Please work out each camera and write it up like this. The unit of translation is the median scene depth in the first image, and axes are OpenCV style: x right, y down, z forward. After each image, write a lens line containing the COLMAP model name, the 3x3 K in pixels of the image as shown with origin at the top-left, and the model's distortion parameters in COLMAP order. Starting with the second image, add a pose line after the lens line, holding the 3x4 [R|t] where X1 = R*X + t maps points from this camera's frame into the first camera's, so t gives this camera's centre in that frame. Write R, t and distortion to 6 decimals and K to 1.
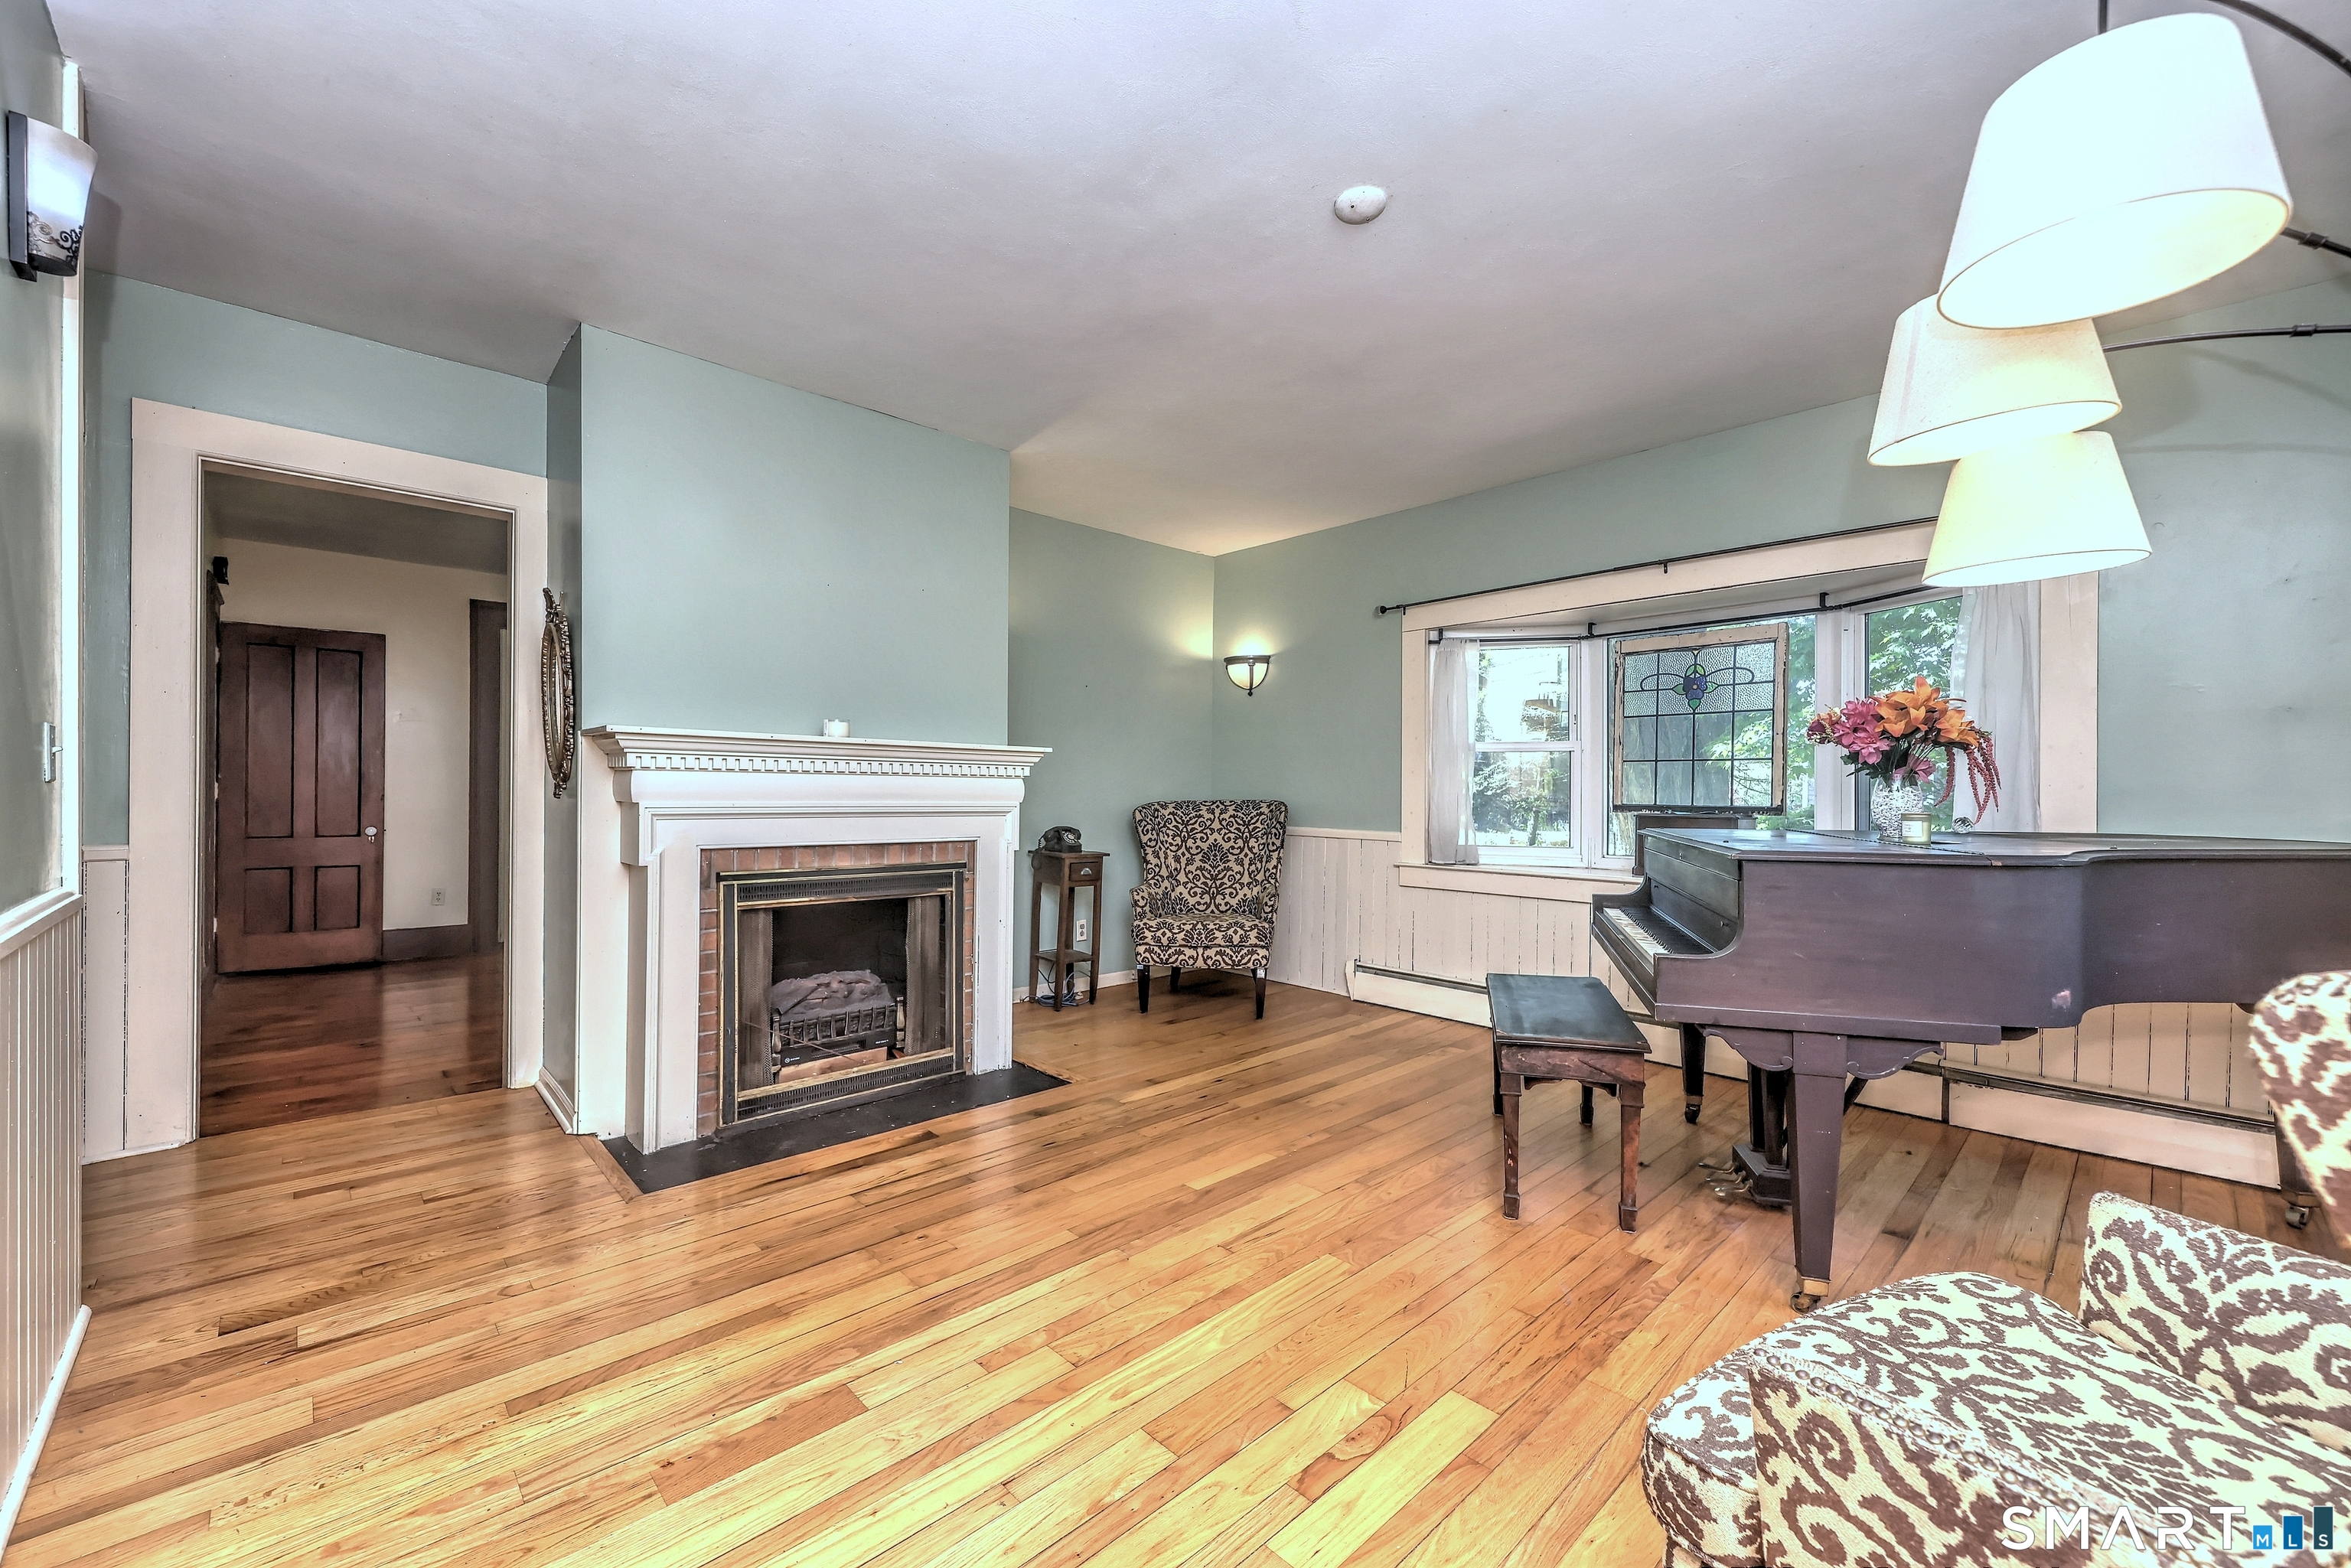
lens RADIAL K [[924.7, 0, 1175.5], [0, 924.7, 784.0], [0, 0, 1]] dist [0.002835, -0.000051]
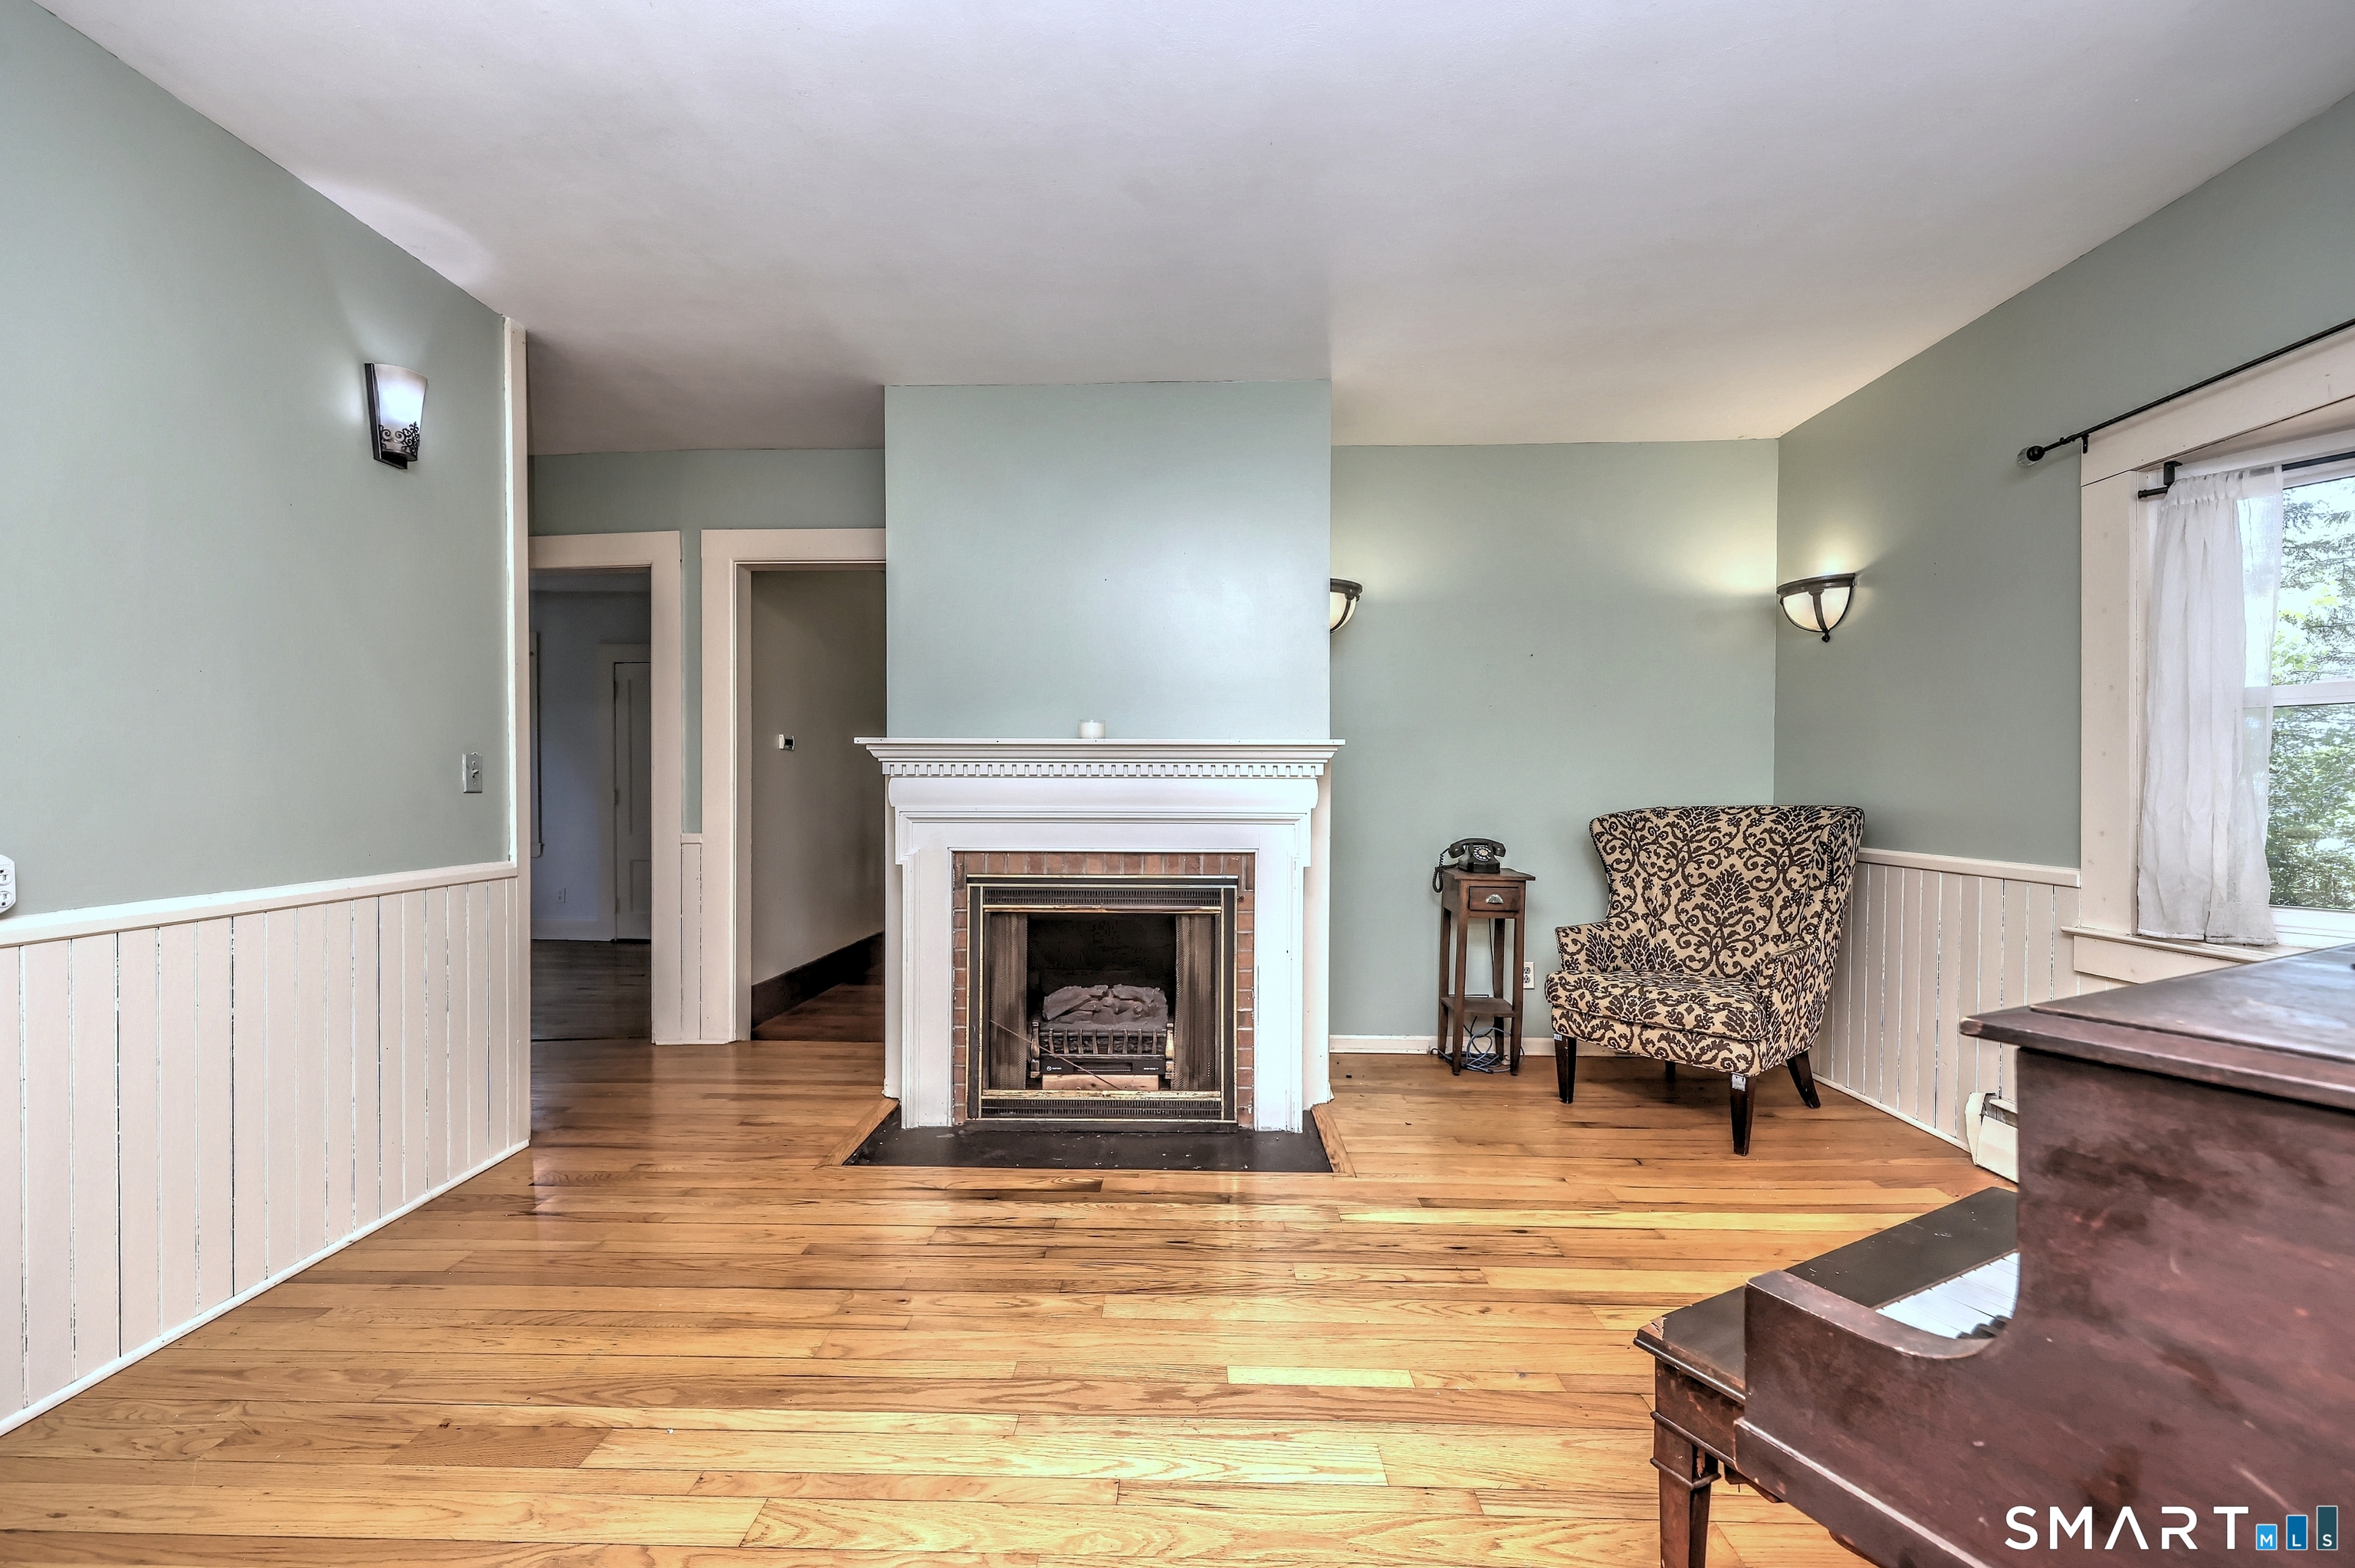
lens RADIAL K [[946.5, 0, 1177.5], [0, 946.5, 784.0], [0, 0, 1]] dist [0.008318, -0.000454]
pose [[0.706012, -0.010351, -0.708124, 0.340465], [0.010486, 0.999936, -0.004162, 0.000738], [0.708122, -0.004487, 0.706076, 0.331262]]
